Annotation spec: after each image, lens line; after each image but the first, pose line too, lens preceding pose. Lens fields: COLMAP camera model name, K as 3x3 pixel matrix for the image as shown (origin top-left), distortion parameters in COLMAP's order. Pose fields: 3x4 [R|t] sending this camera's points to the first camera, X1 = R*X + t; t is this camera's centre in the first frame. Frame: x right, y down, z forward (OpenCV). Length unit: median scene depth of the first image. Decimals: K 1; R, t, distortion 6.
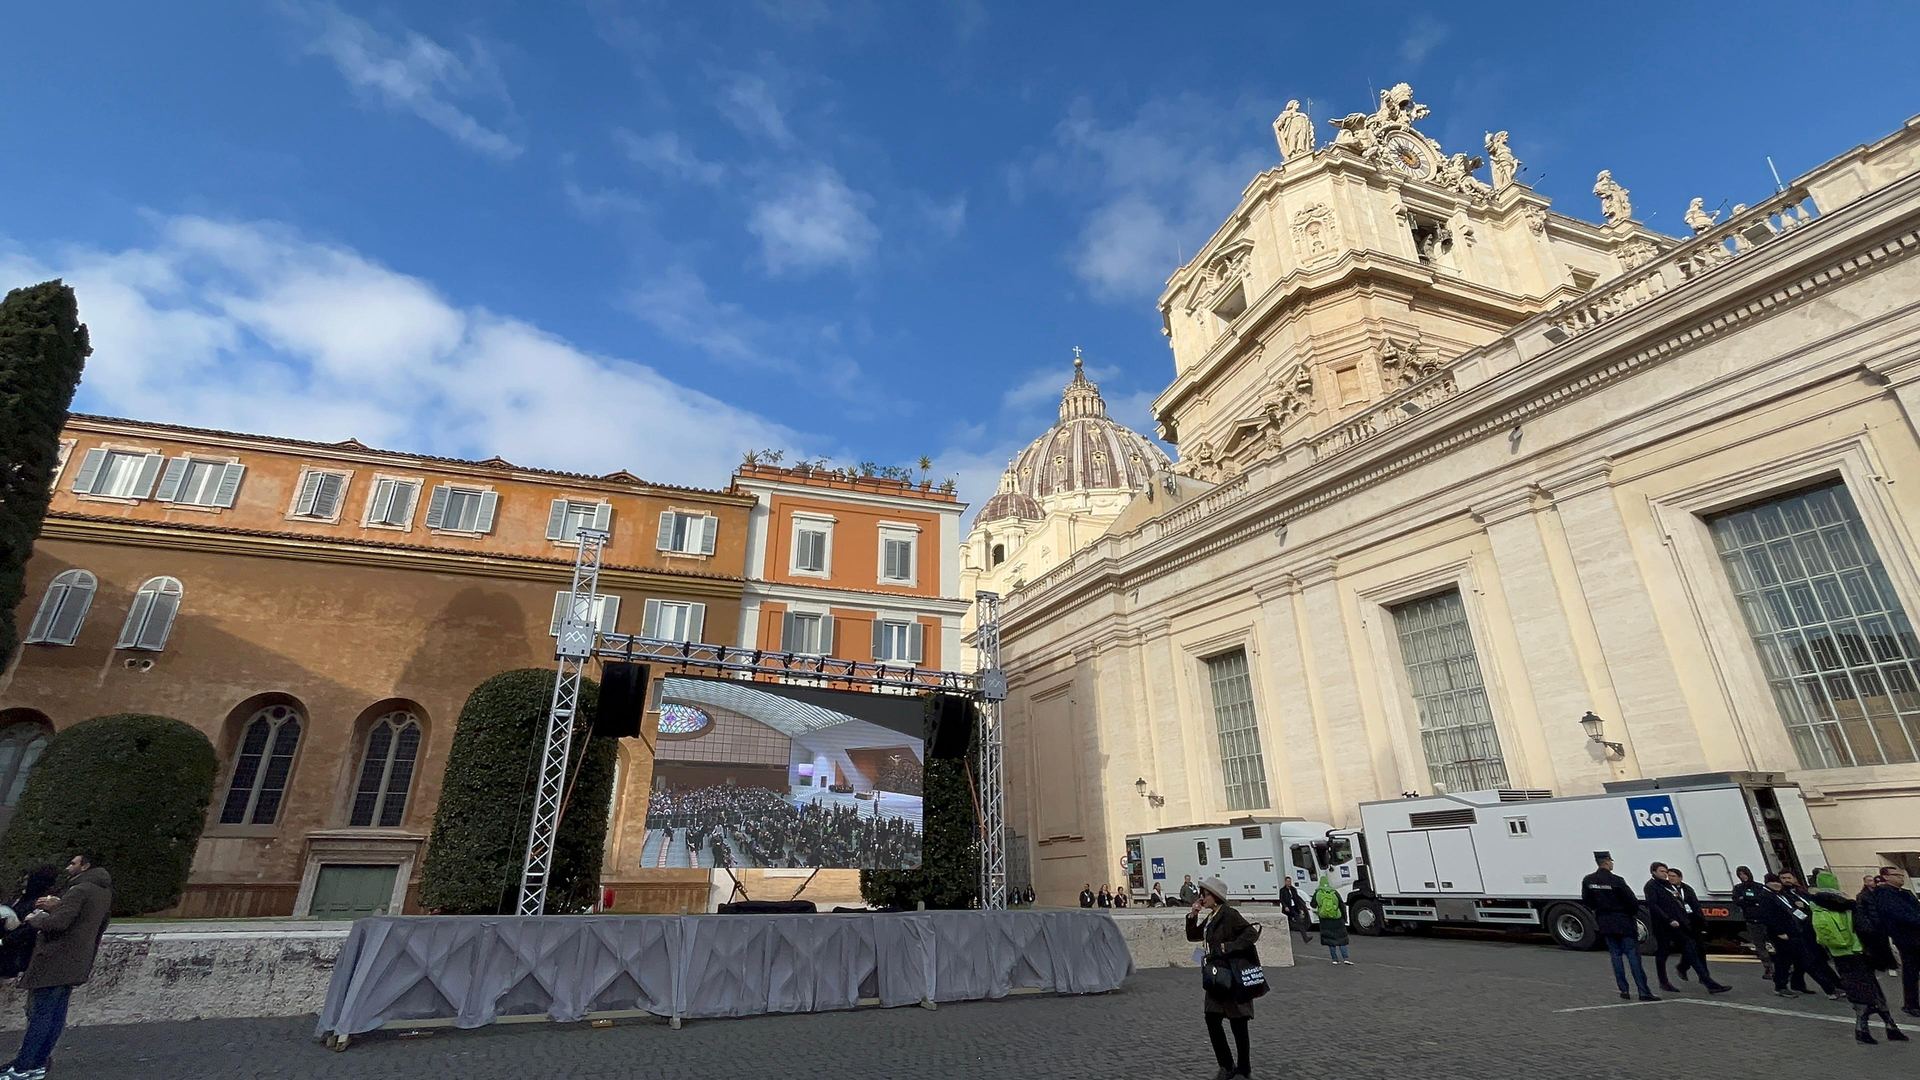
lens RADIAL K [[882.5, 0, 980.1], [0, 882.5, 531.0], [0, 0, 1]] dist [-0.000600, 0.000403]
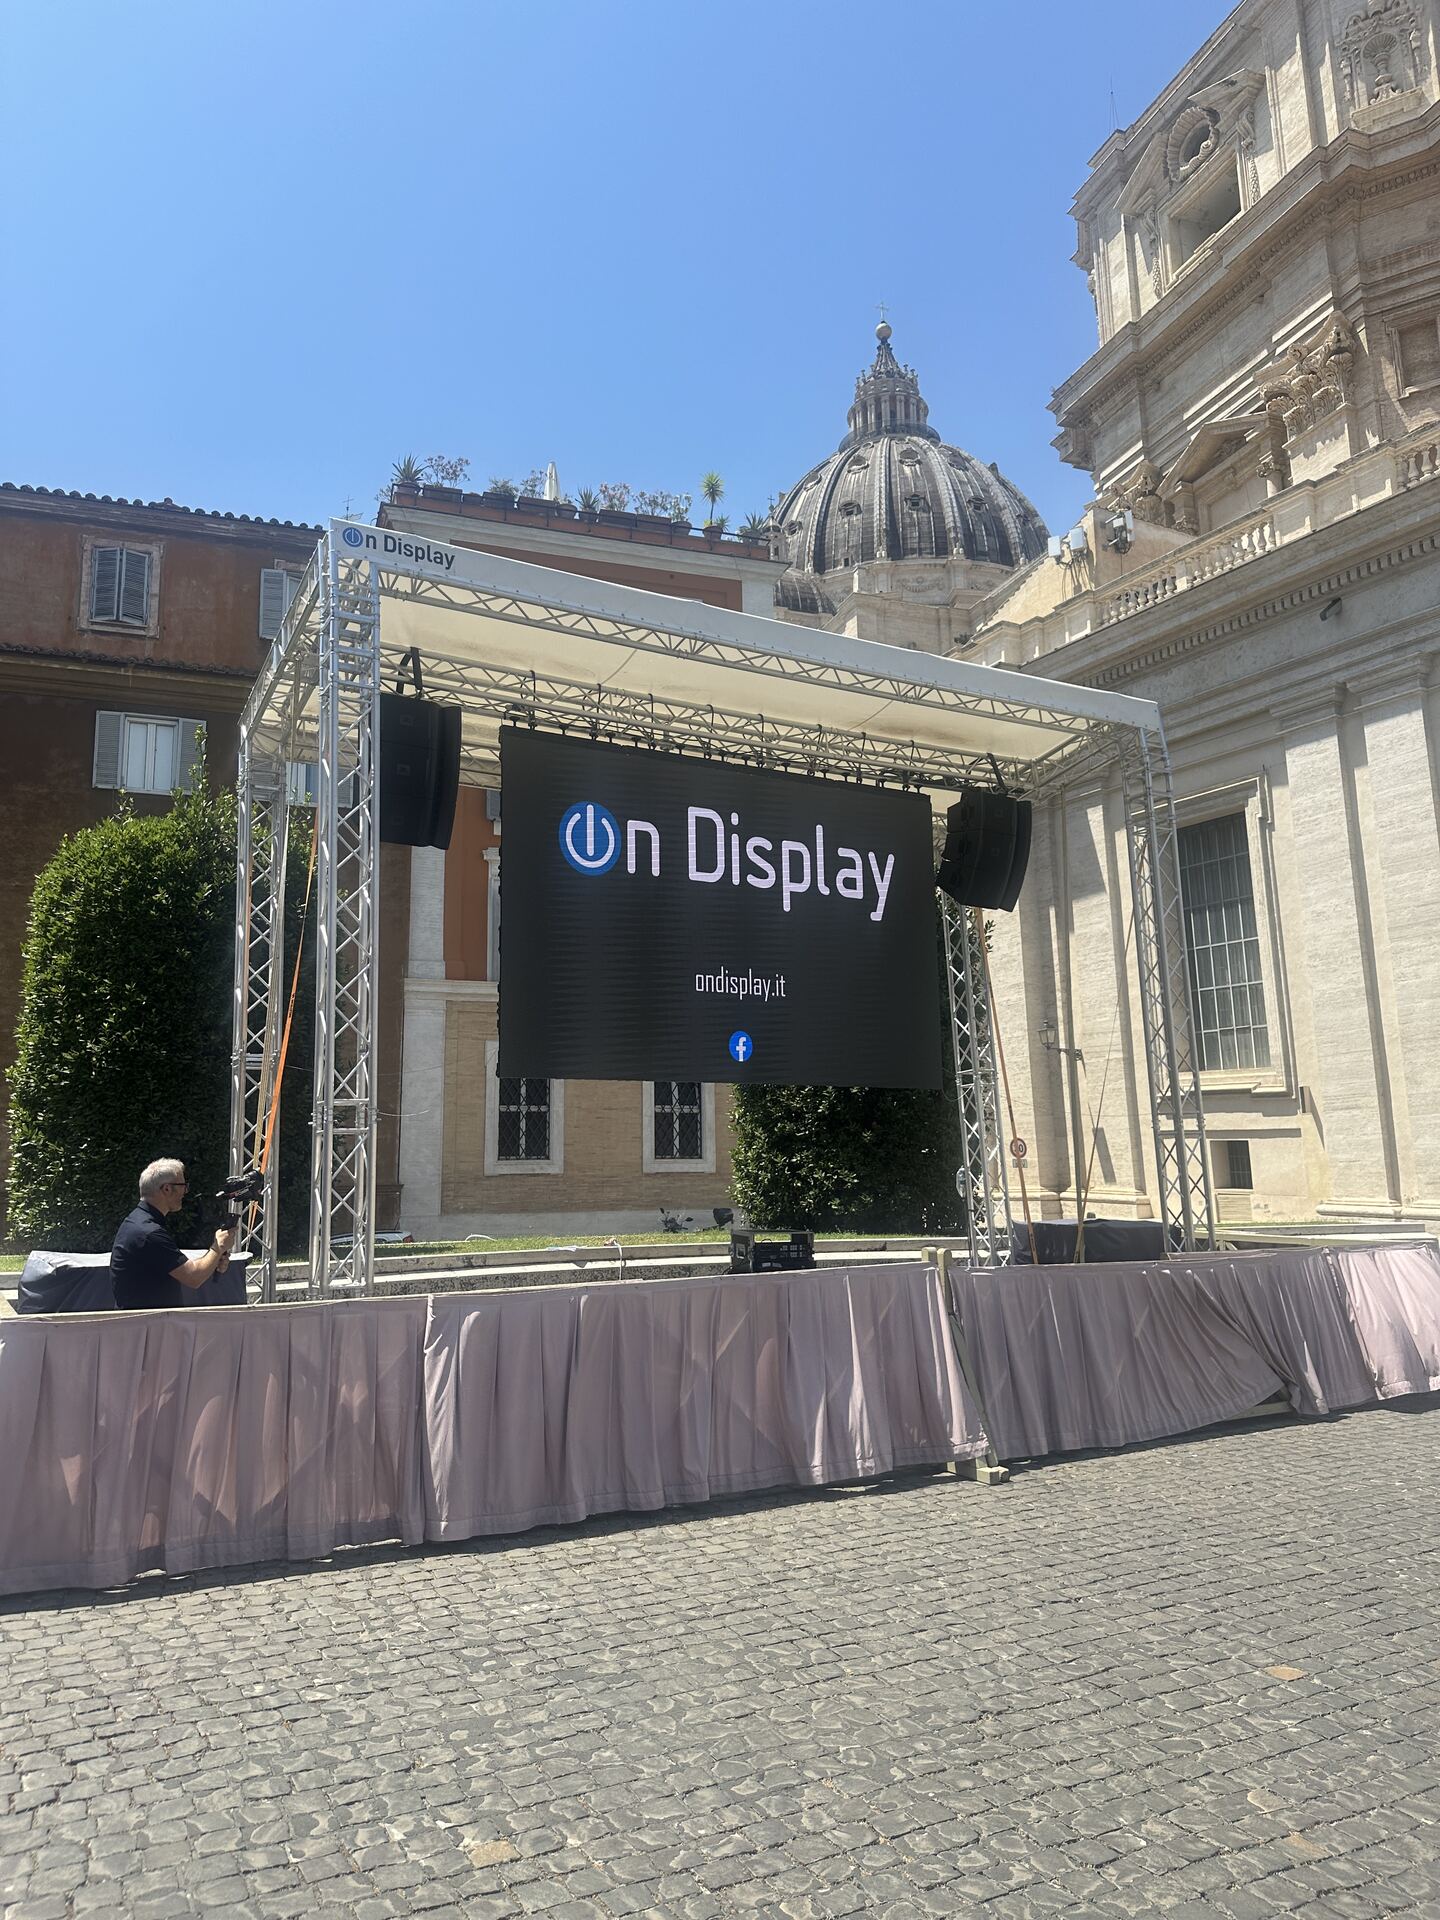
lens RADIAL K [[1379.0, 0, 735.2], [0, 1379.0, 976.0], [0, 0, 1]] dist [0.021453, -0.021912]
pose [[0.999789, -0.001458, 0.020496, -0.055960], [-0.003530, 0.970467, 0.241207, 0.011763], [-0.020243, -0.241228, 0.970257, 0.052112]]
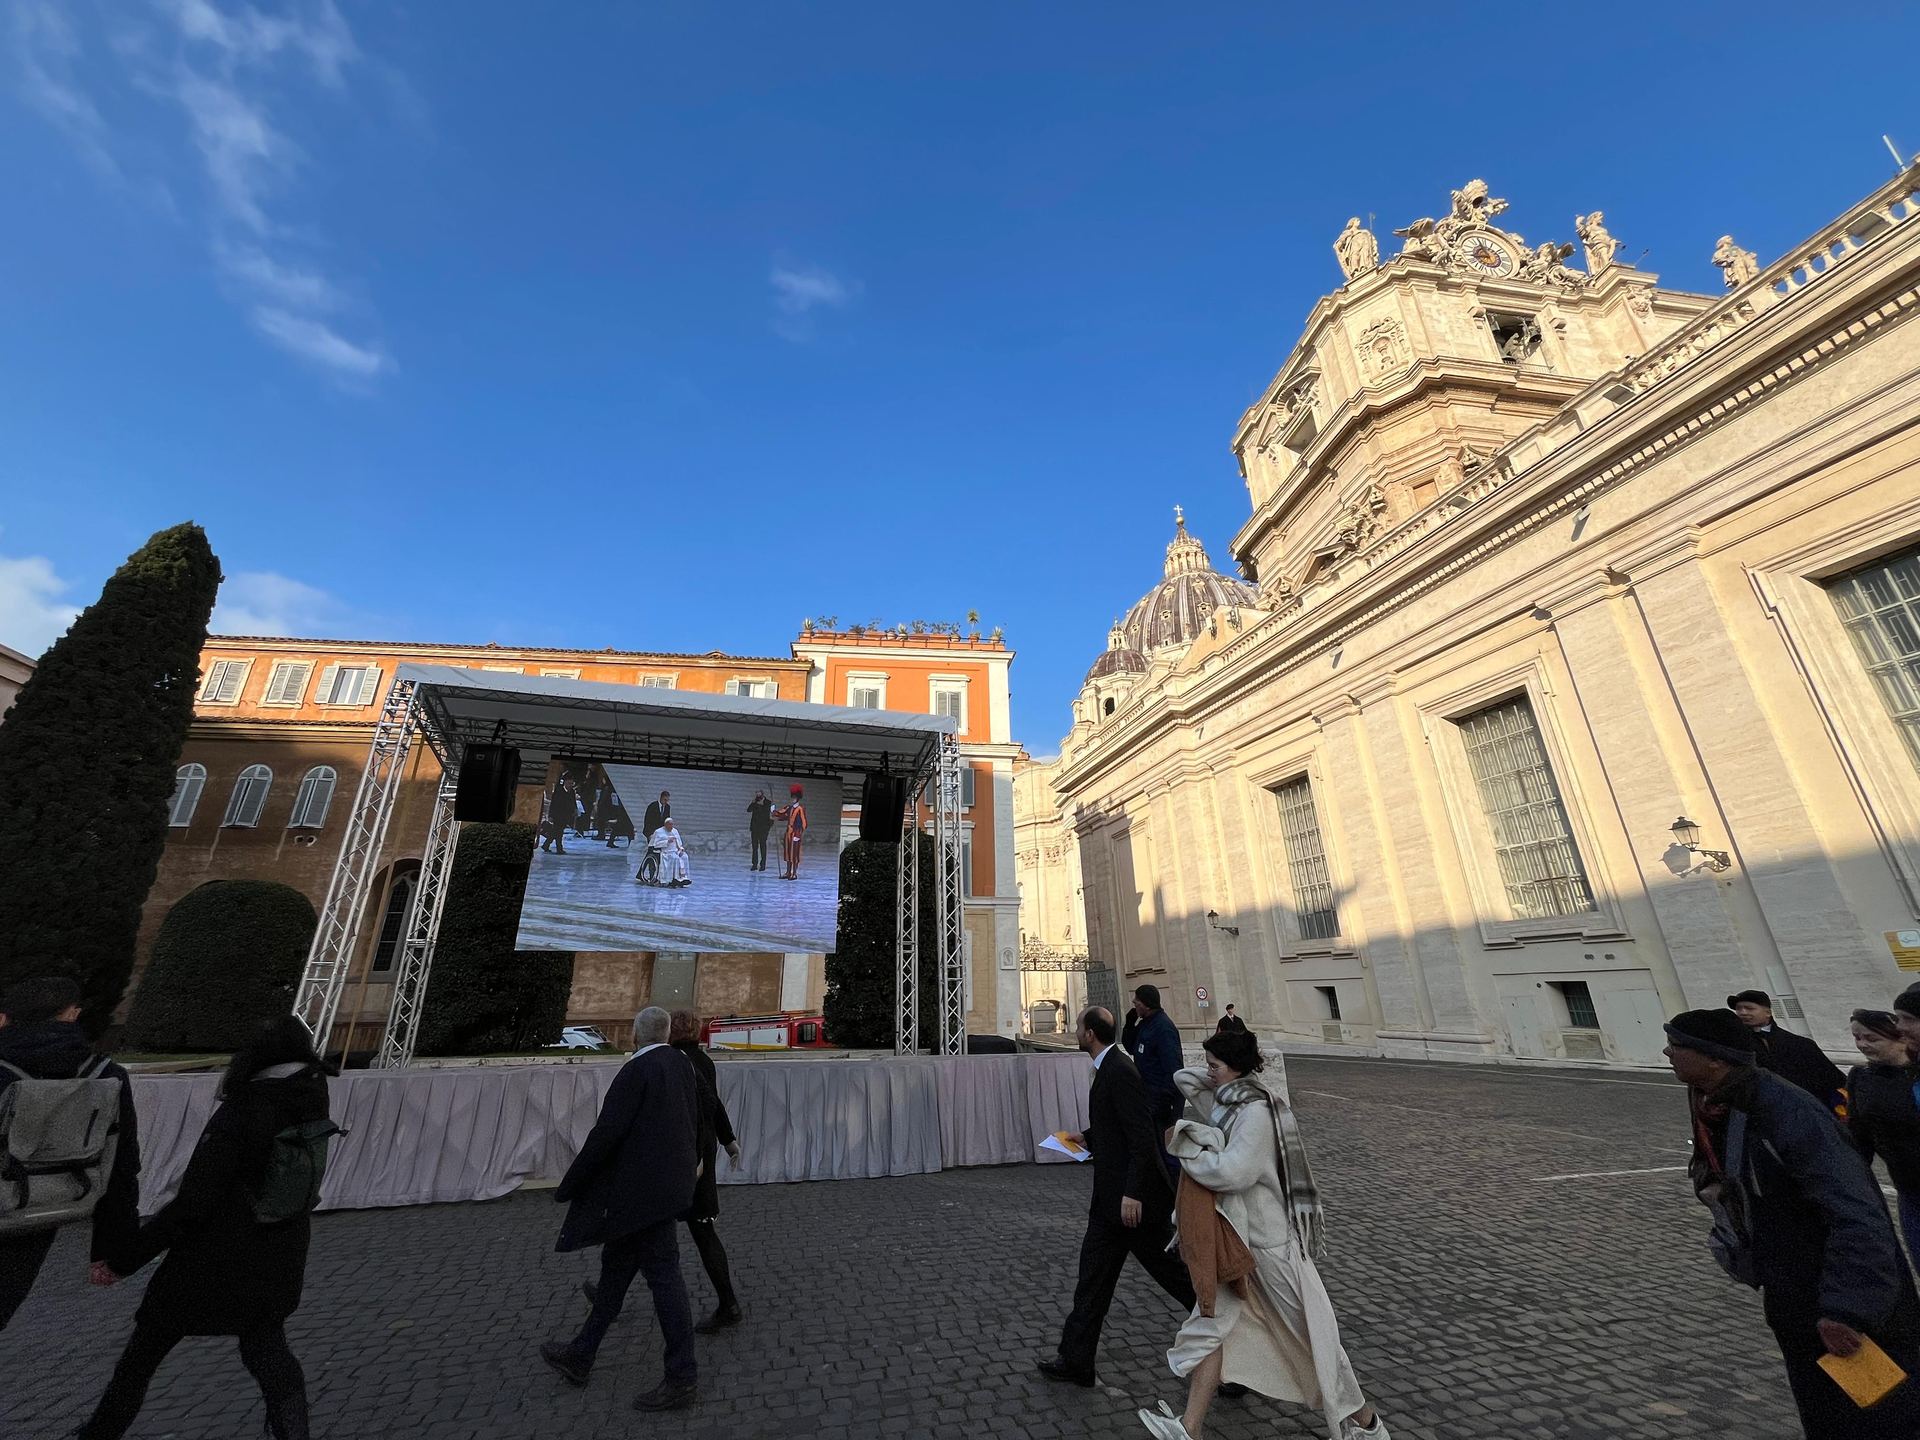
lens RADIAL K [[802.6, 0, 970.0], [0, 802.6, 713.8], [0, 0, 1]] dist [-0.002530, 0.001132]
pose [[0.982144, -0.073539, -0.173162, 0.077650], [0.077525, 0.996856, 0.016358, 0.019135], [0.171415, -0.029490, 0.984757, 0.054247]]
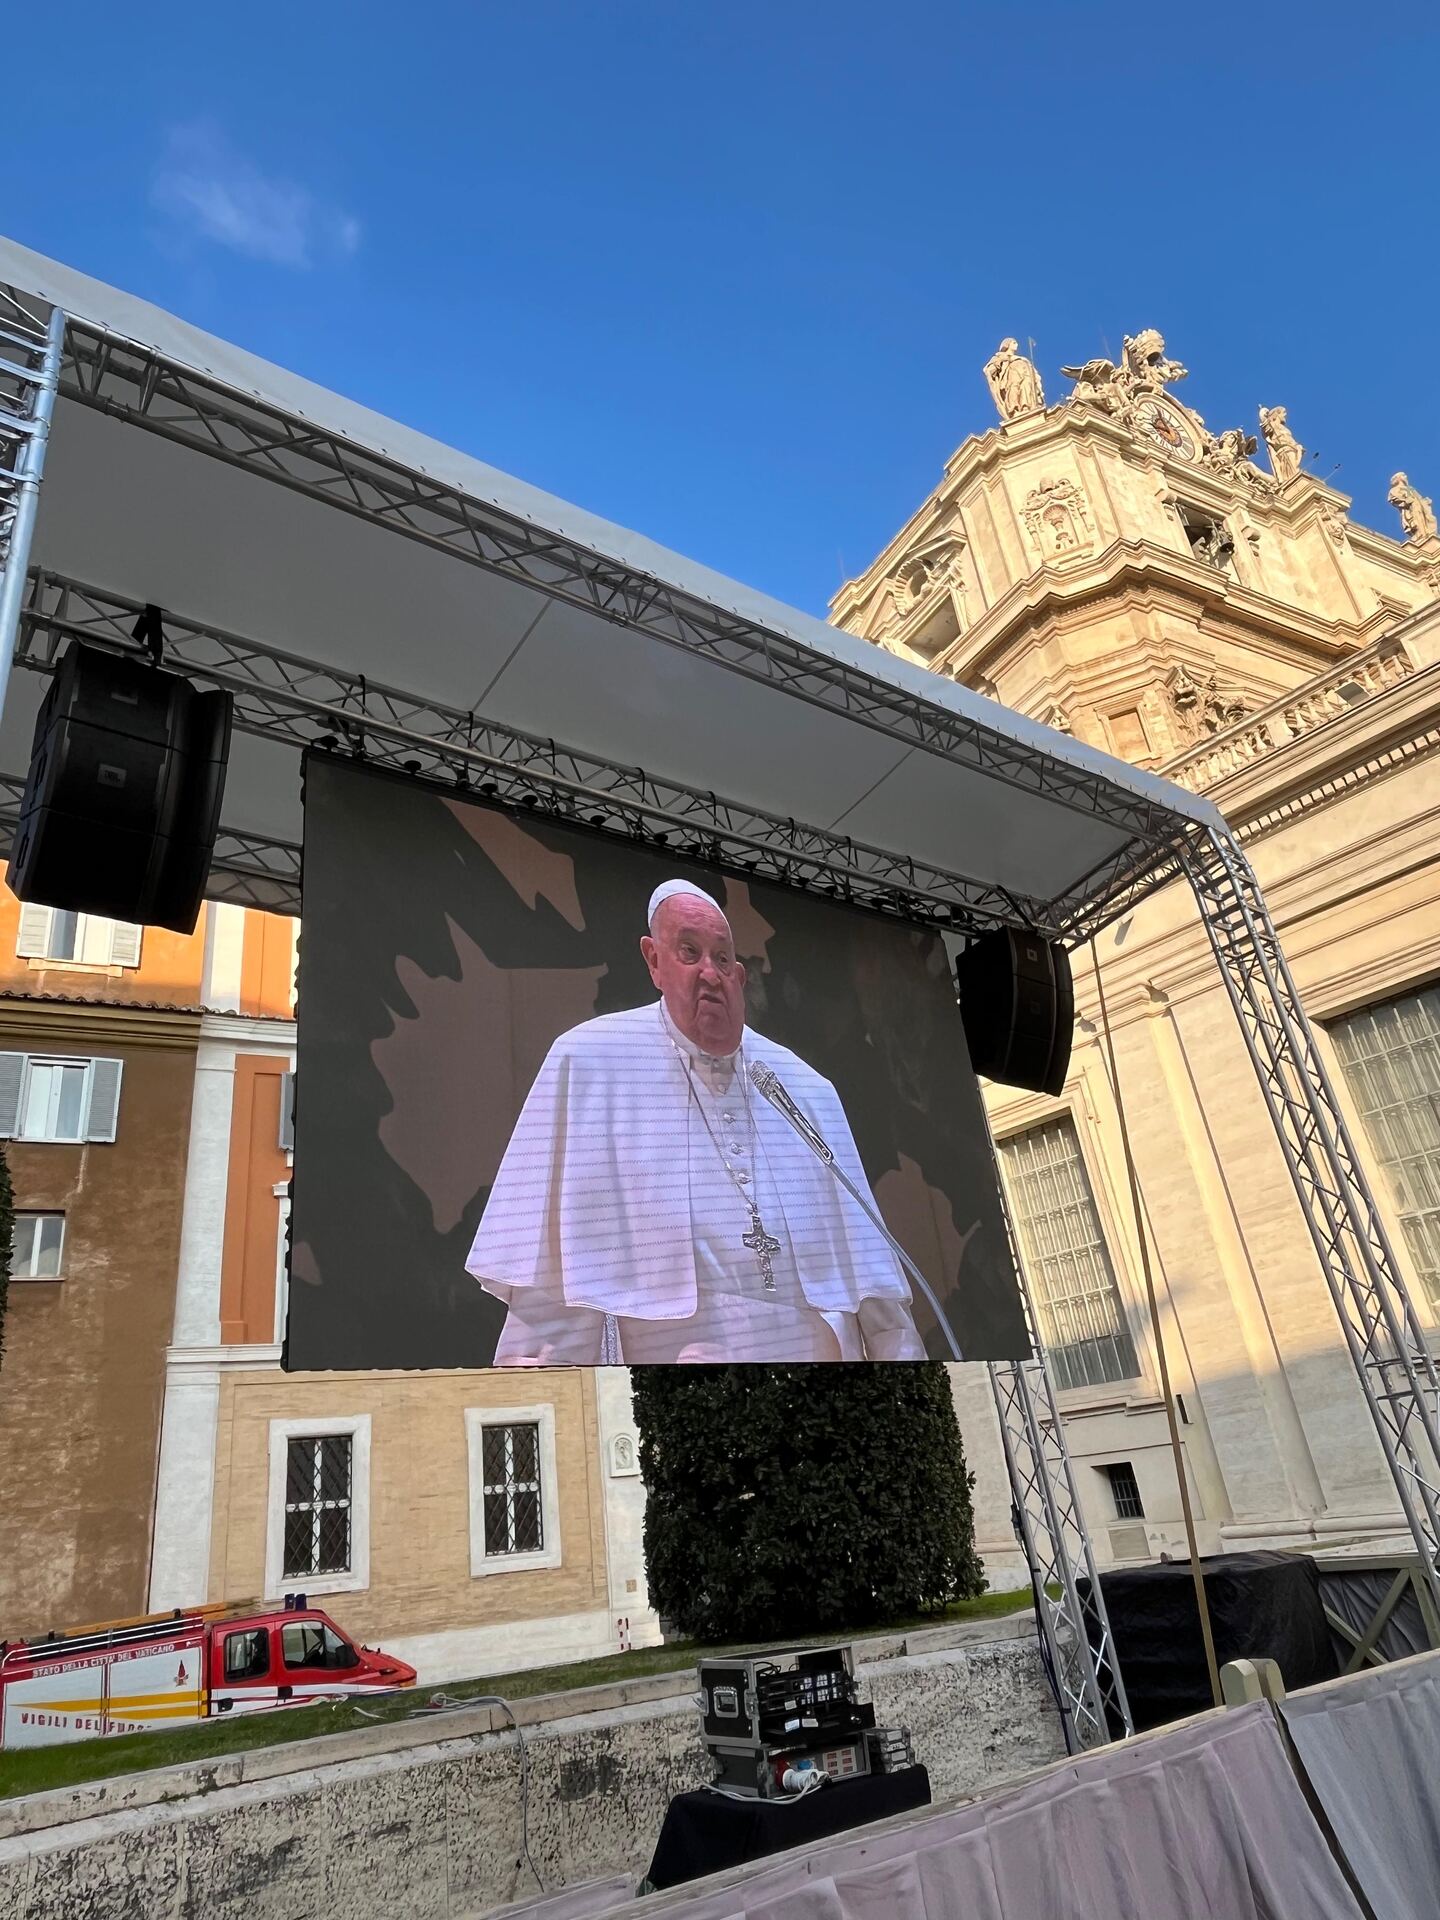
lens RADIAL K [[1279.9, 0, 761.0], [0, 1279.9, 951.0], [0, 0, 1]] dist [-0.001212, -0.015272]
pose [[0.978765, -0.023965, 0.203579, -0.071414], [0.035811, 0.997860, -0.054704, 0.051702], [-0.201832, 0.060833, 0.977529, 0.149212]]
